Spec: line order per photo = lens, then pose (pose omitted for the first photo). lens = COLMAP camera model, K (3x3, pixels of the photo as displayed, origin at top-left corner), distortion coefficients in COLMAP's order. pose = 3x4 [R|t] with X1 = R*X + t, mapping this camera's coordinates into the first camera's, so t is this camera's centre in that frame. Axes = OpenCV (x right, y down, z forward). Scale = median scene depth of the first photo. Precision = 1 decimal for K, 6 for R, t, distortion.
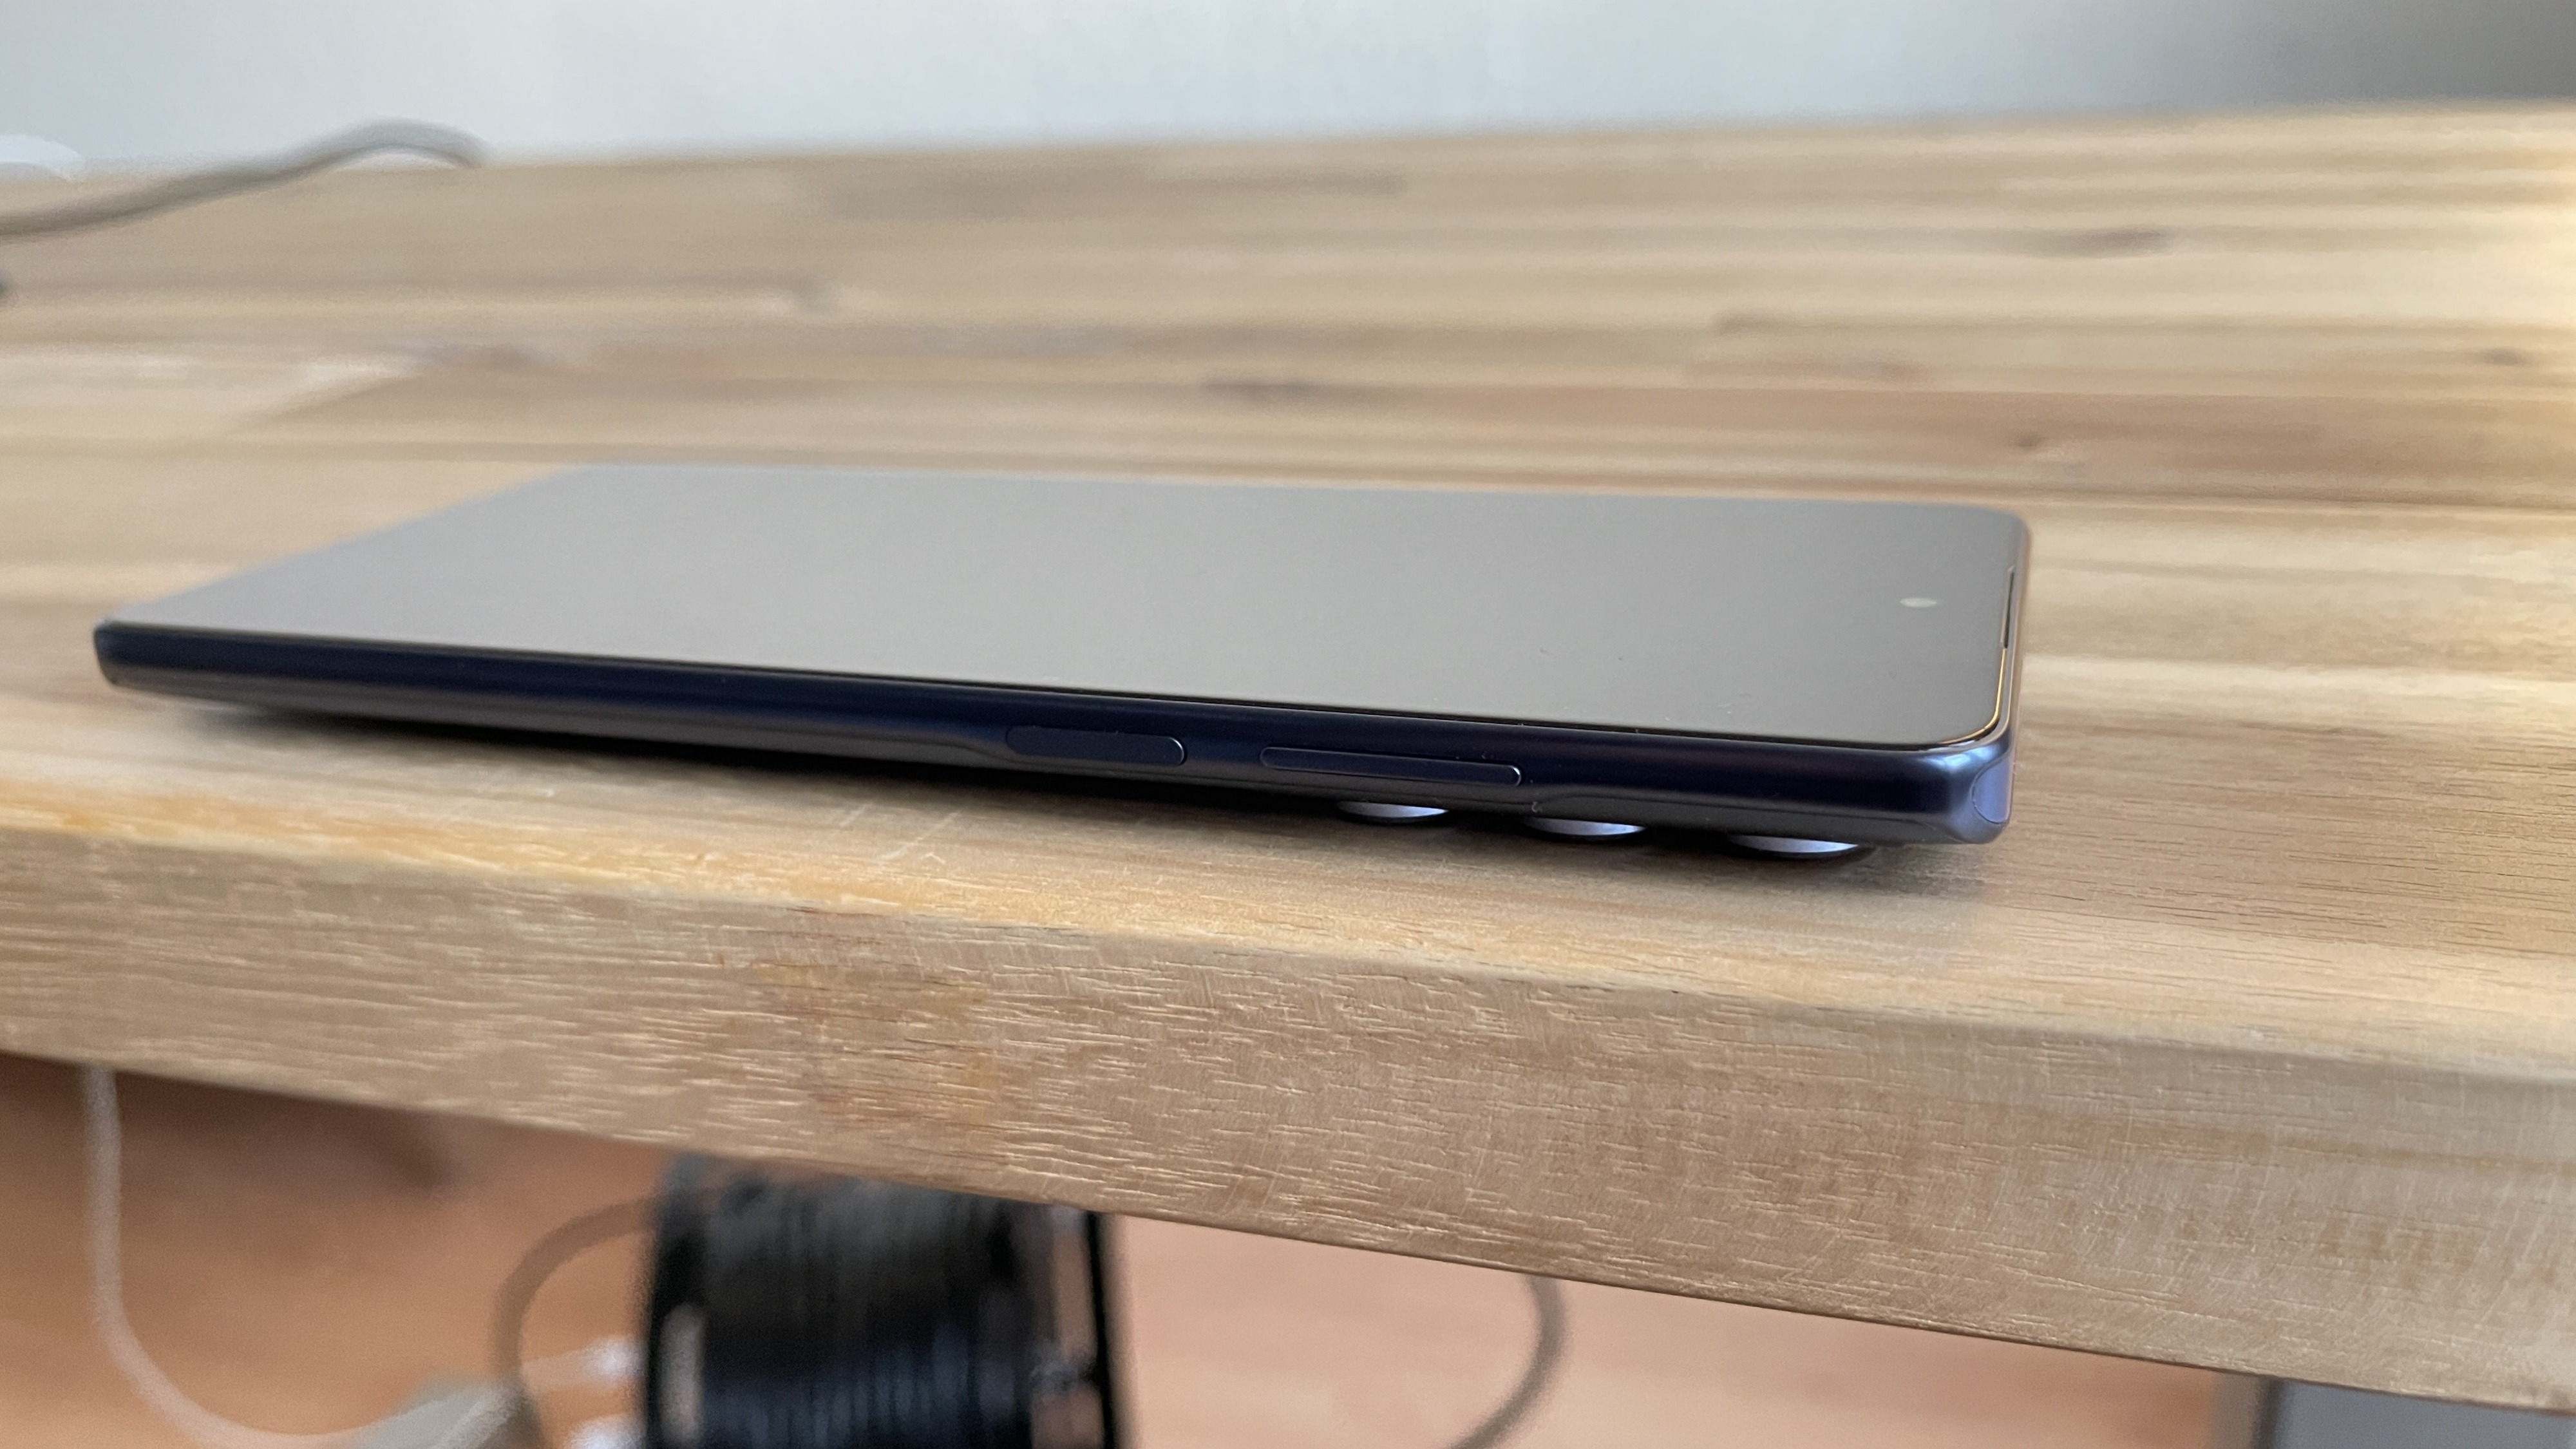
lens RADIAL K [[2078.7, 0, 1288.0], [0, 2078.7, 724.5], [0, 0, 1]] dist [-0.062243, 0.017868]
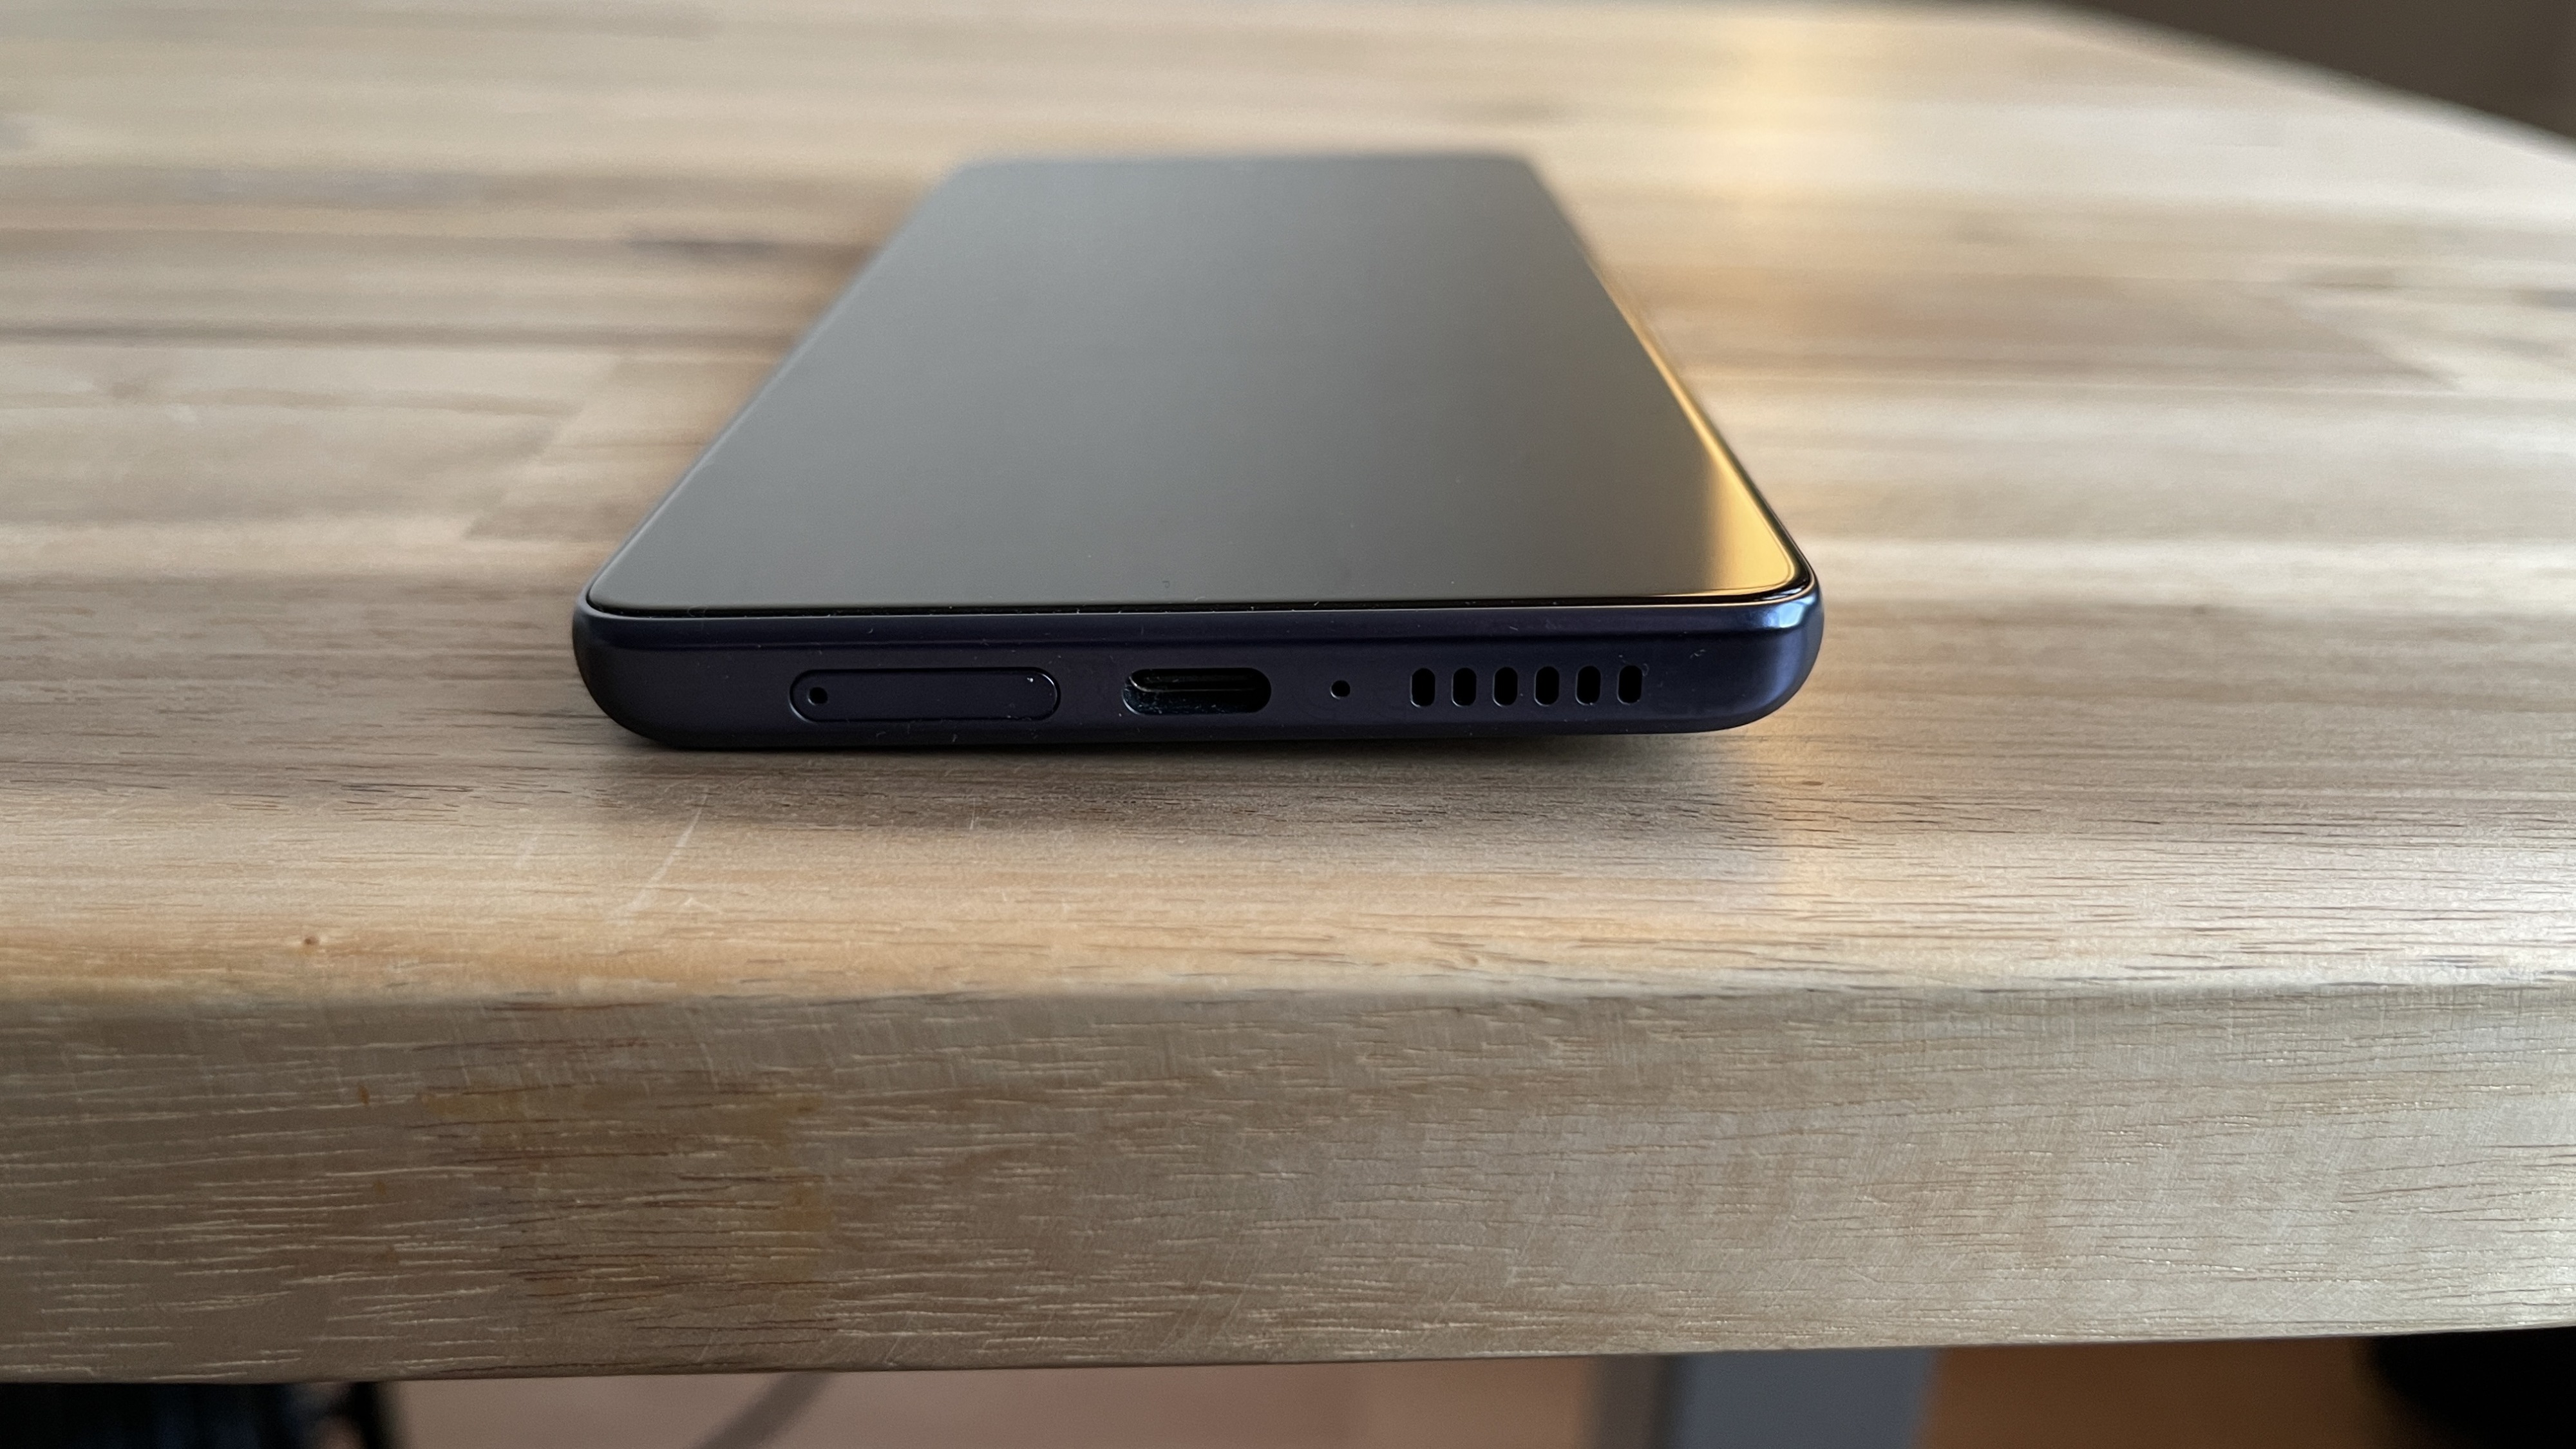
lens RADIAL K [[2078.7, 0, 1288.0], [0, 2078.7, 724.5], [0, 0, 1]] dist [-0.062243, 0.017868]
pose [[0.920946, -0.071882, 0.383004, -0.254981], [0.051768, 0.996696, 0.062580, -0.026840], [-0.386237, -0.037806, 0.921625, 0.319721]]
